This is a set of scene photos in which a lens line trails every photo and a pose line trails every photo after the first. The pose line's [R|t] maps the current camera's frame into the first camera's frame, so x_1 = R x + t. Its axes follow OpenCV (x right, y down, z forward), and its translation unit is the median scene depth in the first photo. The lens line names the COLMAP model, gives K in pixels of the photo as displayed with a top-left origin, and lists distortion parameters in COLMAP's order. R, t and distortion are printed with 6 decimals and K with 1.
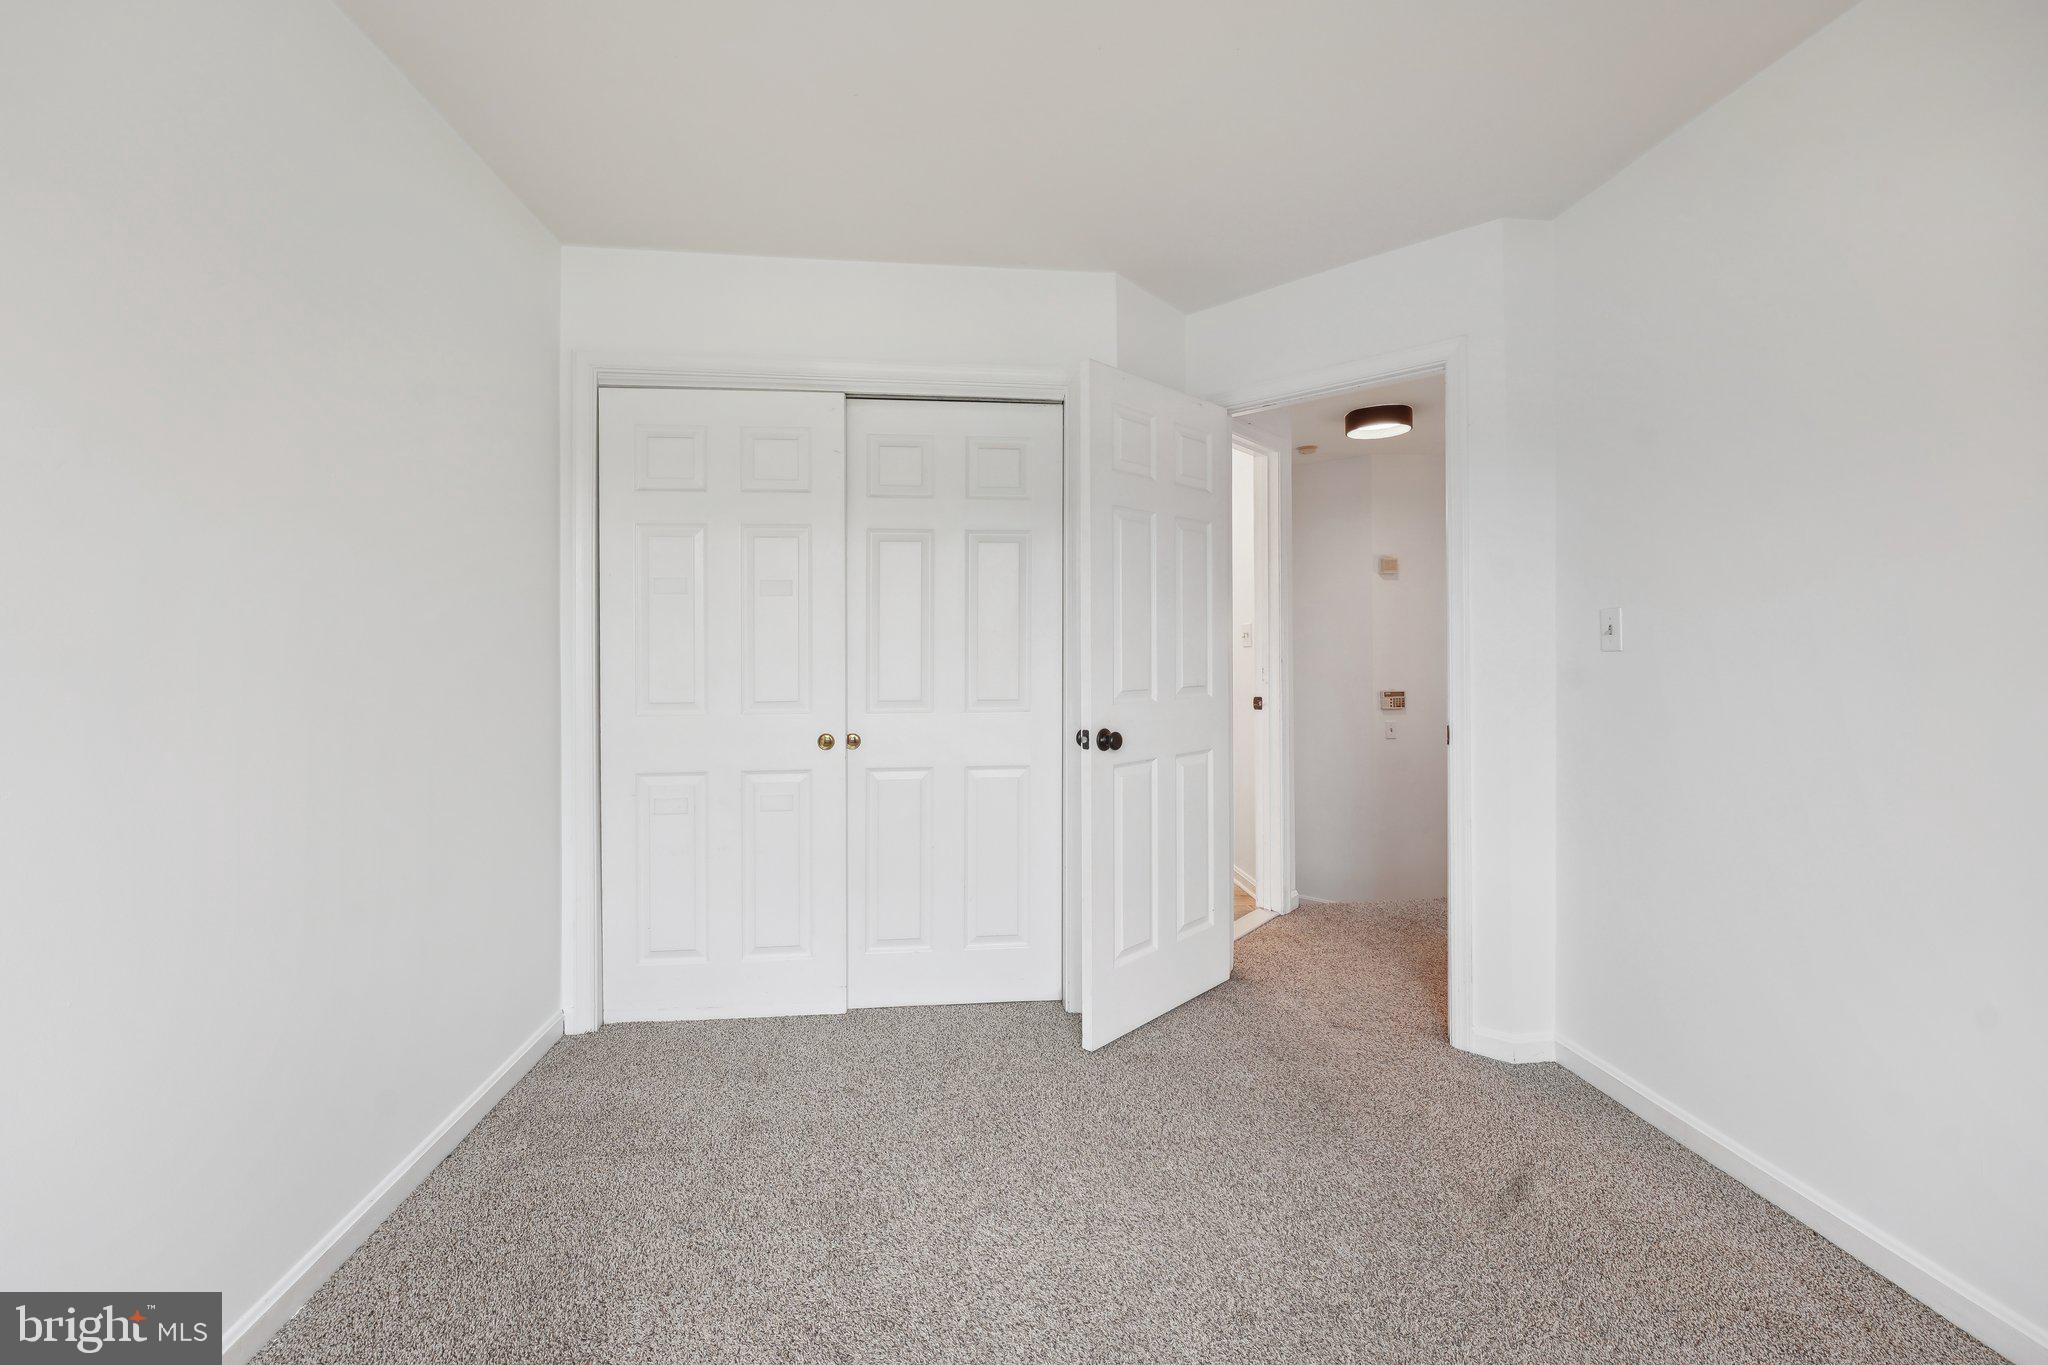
lens RADIAL K [[829.4, 0, 1037.8], [0, 829.4, 657.3], [0, 0, 1]] dist [-0.001663, -0.000354]
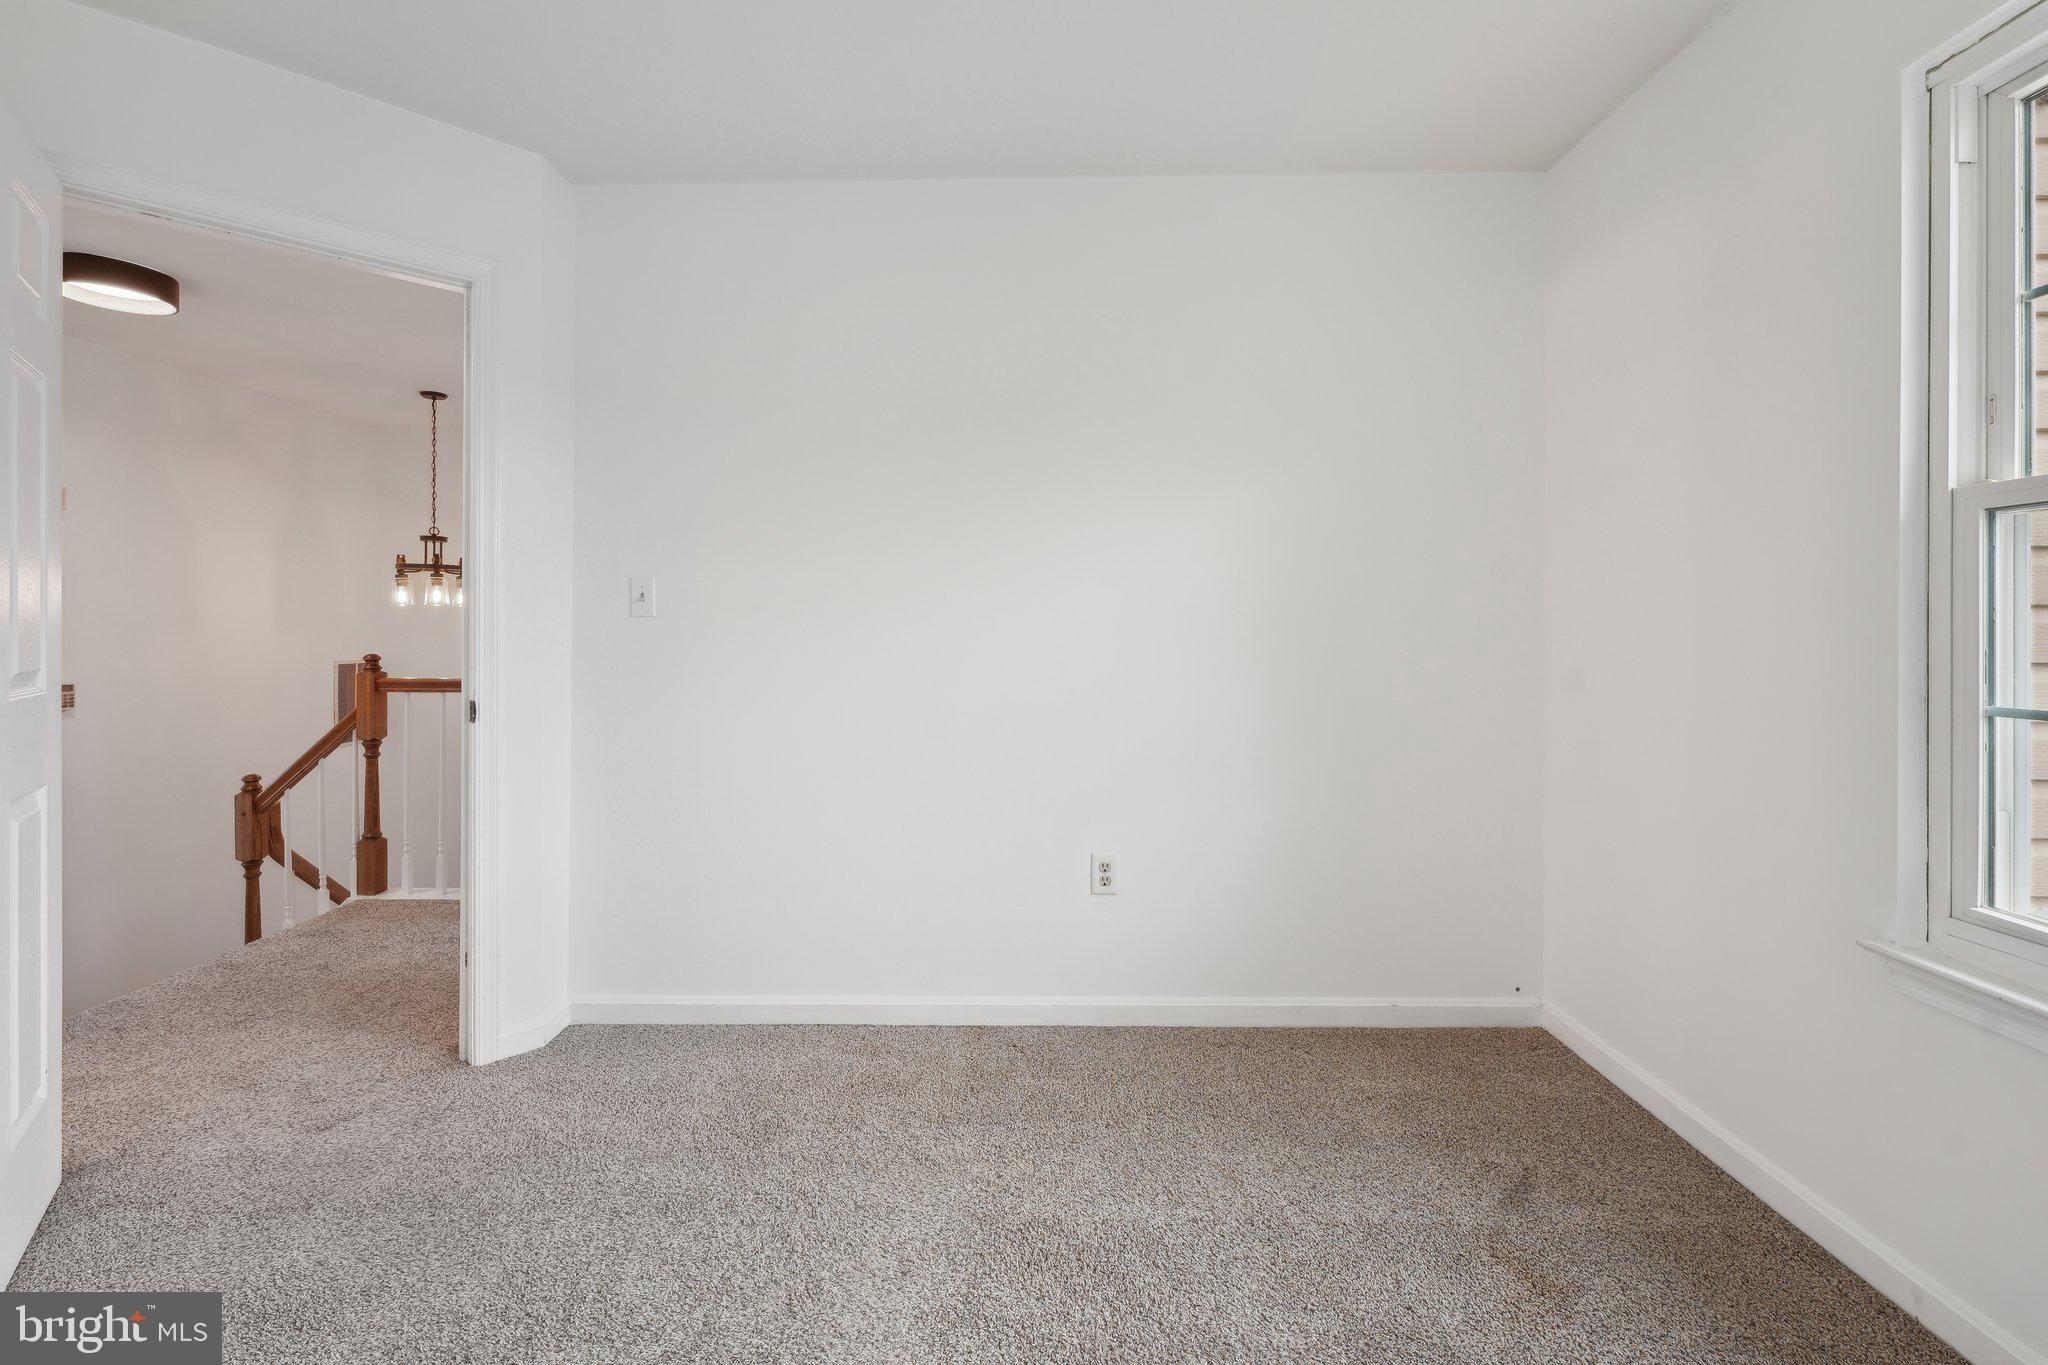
lens RADIAL K [[829.4, 0, 1015.7], [0, 829.4, 659.1], [0, 0, 1]] dist [-0.001663, -0.000354]
pose [[0.153656, -0.038806, 0.987362, -0.309195], [0.012345, 0.999226, 0.037351, 0.013290], [-0.988047, 0.006450, 0.154016, 0.345587]]
